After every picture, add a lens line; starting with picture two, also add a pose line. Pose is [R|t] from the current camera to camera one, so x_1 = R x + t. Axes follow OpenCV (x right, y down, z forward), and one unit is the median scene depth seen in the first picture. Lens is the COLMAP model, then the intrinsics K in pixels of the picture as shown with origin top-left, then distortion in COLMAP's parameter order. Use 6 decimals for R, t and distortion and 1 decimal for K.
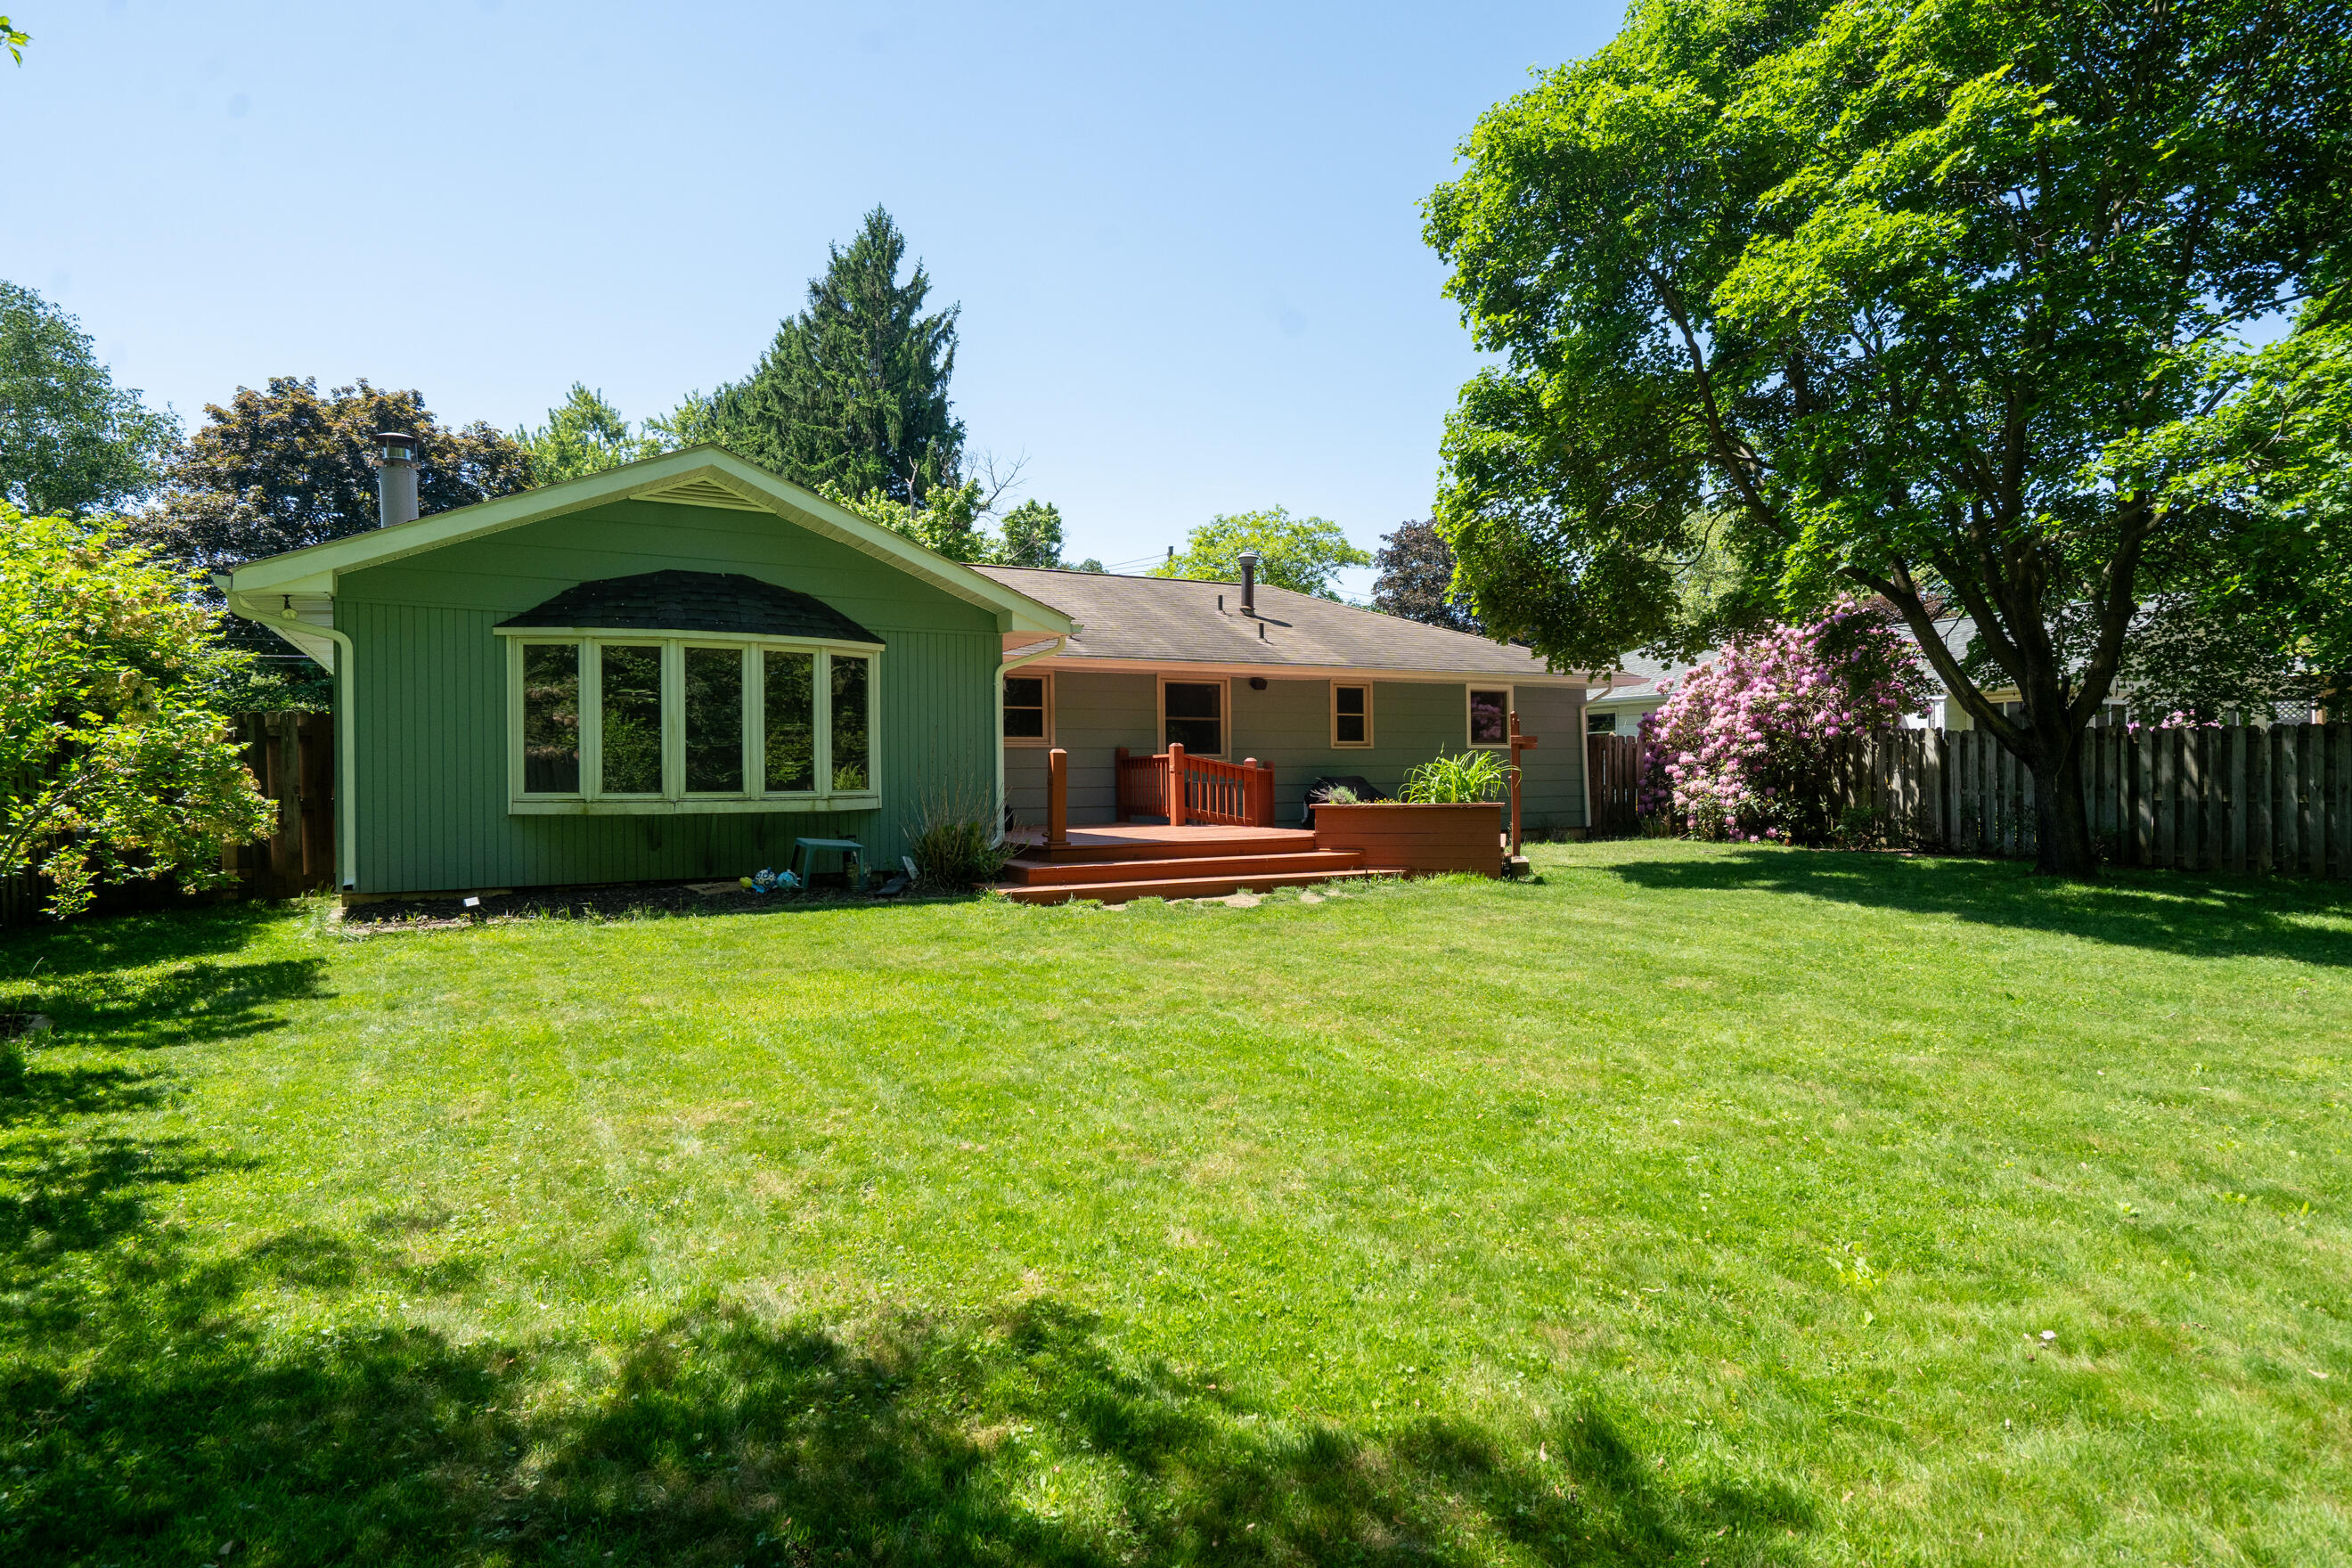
lens RADIAL K [[1288.2, 0, 1176.0], [0, 1288.2, 784.0], [0, 0, 1]] dist [0.003500, 0.001481]
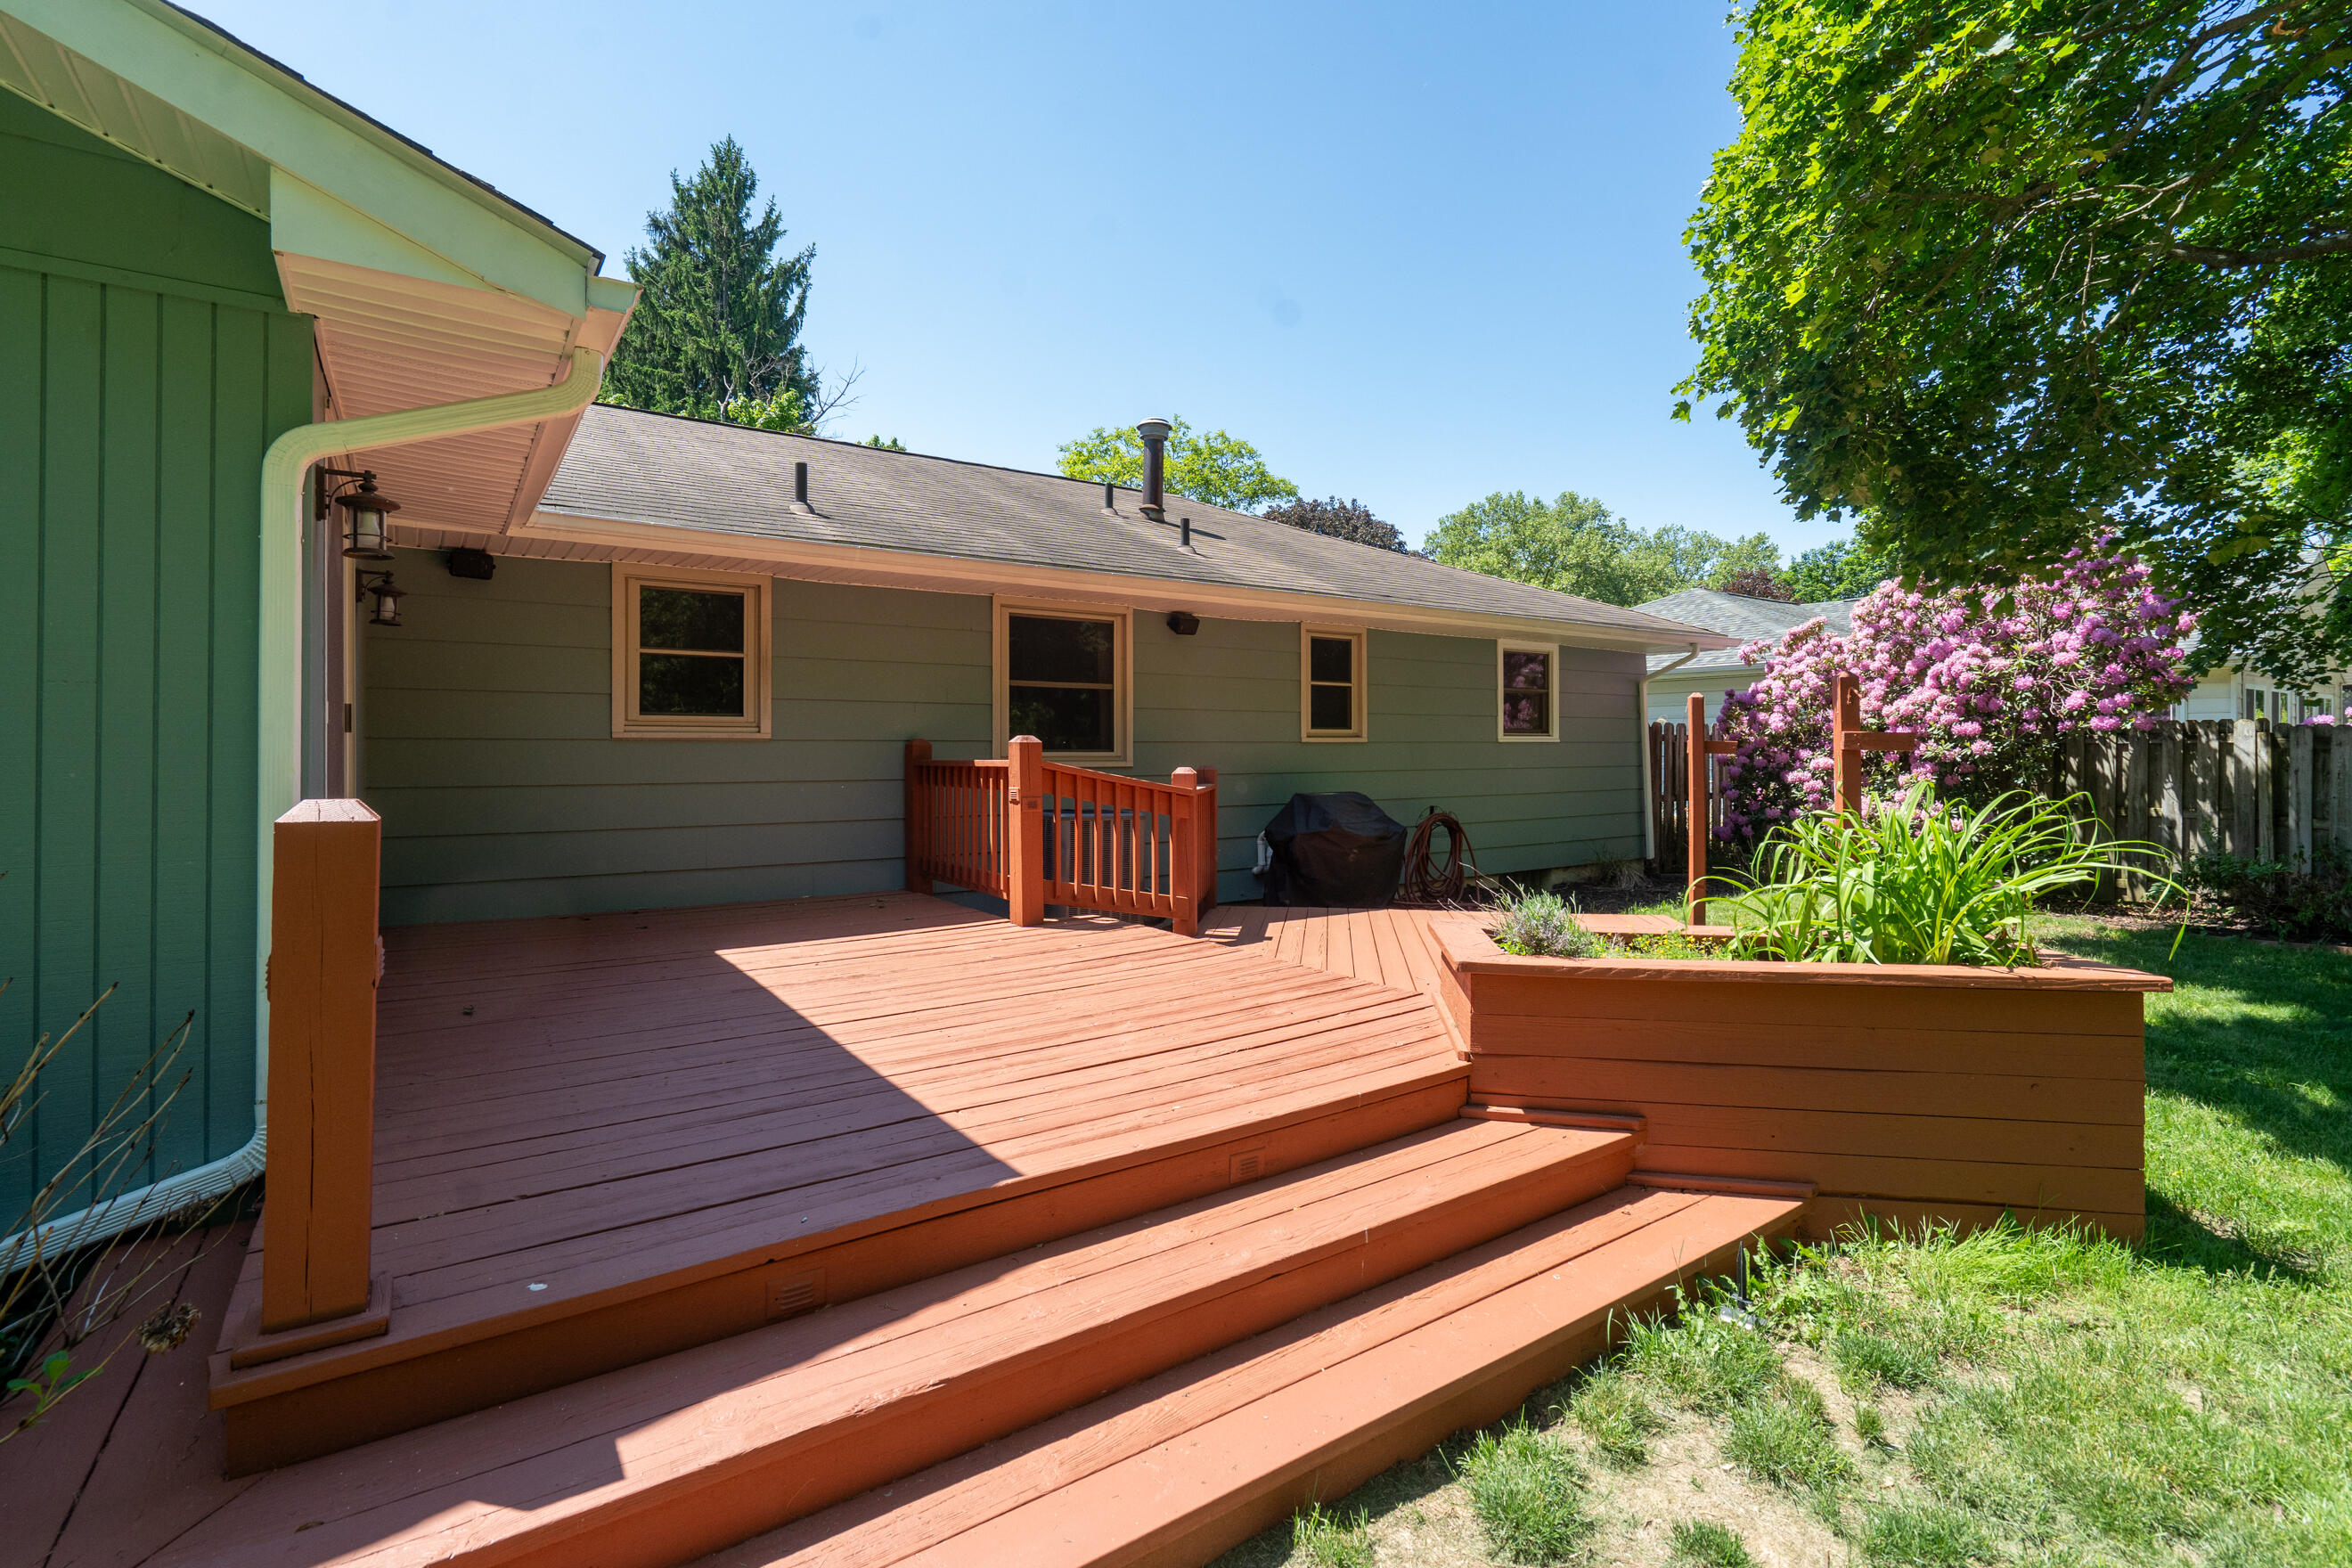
lens RADIAL K [[1074.7, 0, 1152.3], [0, 1074.7, 765.5], [0, 0, 1]] dist [-0.001101, -0.000972]
pose [[0.995260, 0.008877, 0.096847, 0.006948], [-0.009919, 0.999898, 0.010284, -0.021362], [-0.096746, -0.011196, 0.995246, 0.528650]]
